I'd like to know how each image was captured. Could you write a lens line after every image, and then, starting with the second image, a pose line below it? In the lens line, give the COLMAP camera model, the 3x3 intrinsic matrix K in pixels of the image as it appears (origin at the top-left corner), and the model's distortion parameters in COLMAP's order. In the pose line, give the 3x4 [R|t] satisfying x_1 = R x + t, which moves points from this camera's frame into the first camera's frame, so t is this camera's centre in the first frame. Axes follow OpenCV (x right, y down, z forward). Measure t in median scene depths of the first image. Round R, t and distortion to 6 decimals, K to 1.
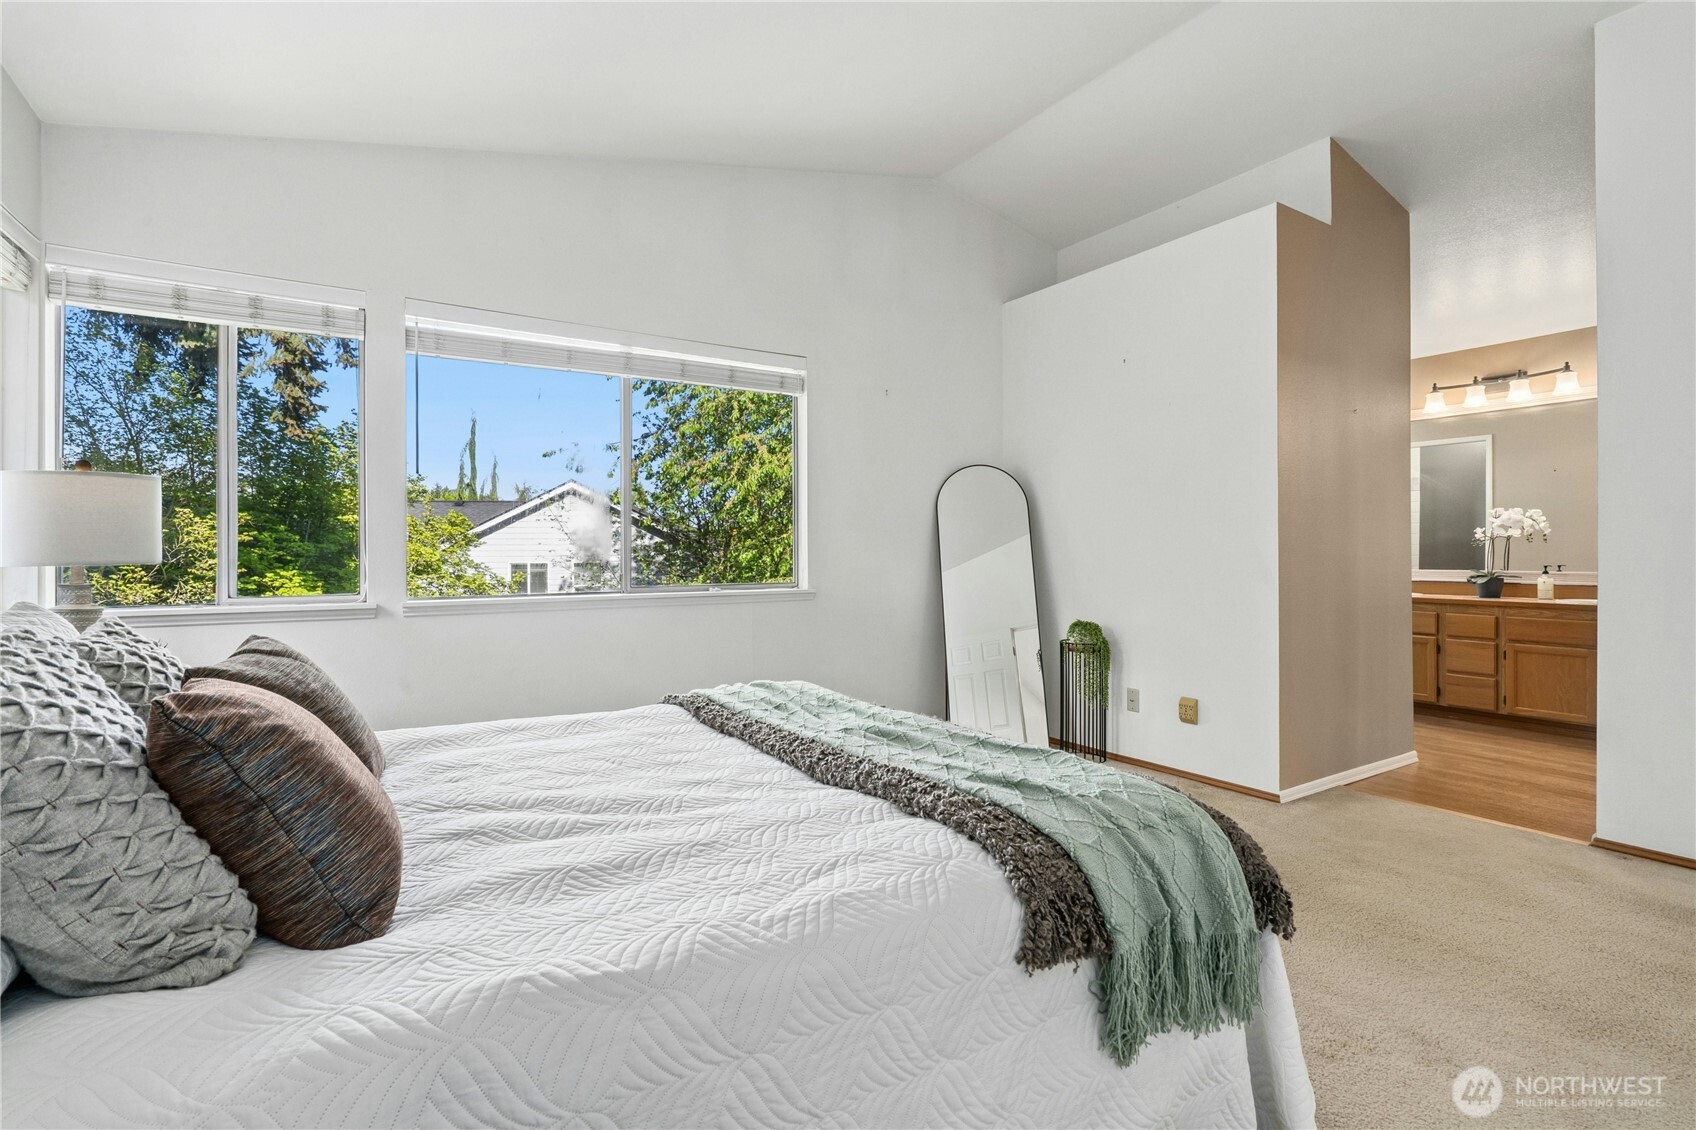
lens RADIAL K [[790.3, 0, 842.1], [0, 790.3, 543.2], [0, 0, 1]] dist [-0.003281, -0.000017]
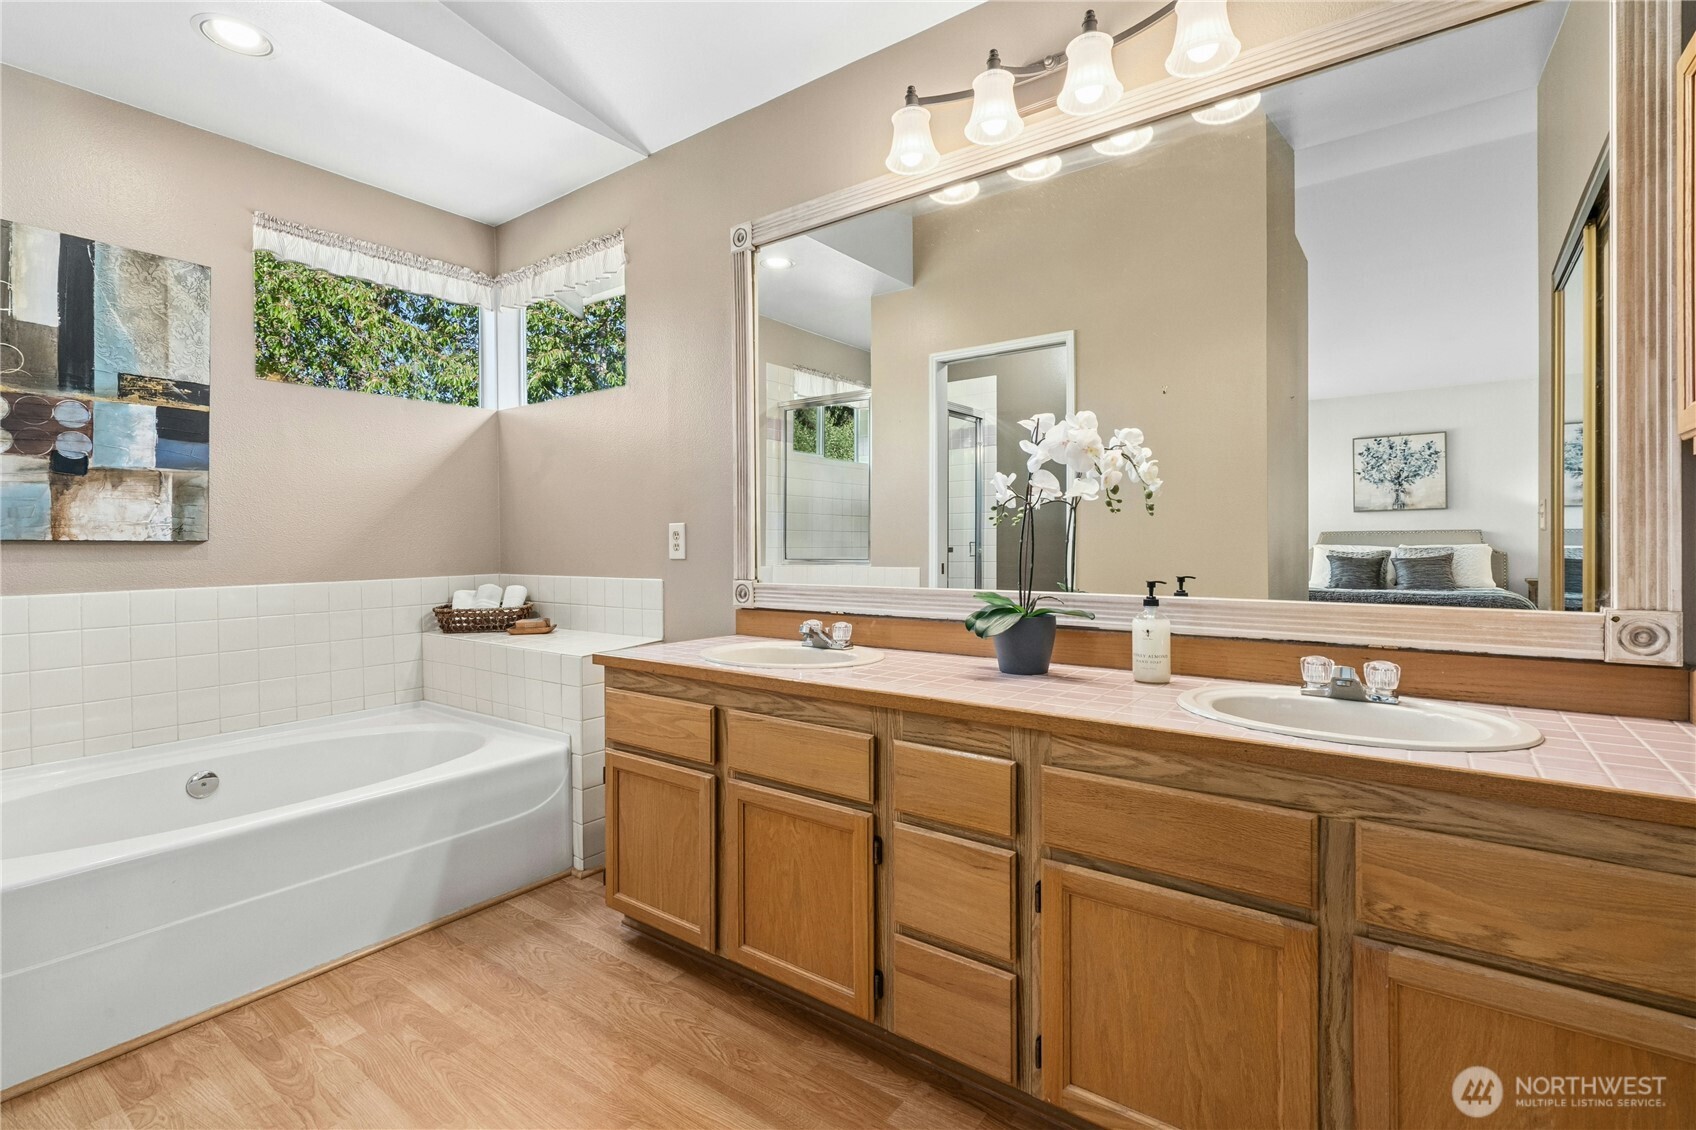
lens RADIAL K [[790.3, 0, 842.1], [0, 790.3, 543.2], [0, 0, 1]] dist [-0.003281, -0.000017]
pose [[0.936728, -0.006964, 0.349989, 0.665345], [0.002007, 0.999893, 0.014523, 0.006897], [-0.350053, -0.012902, 0.936641, 0.746996]]
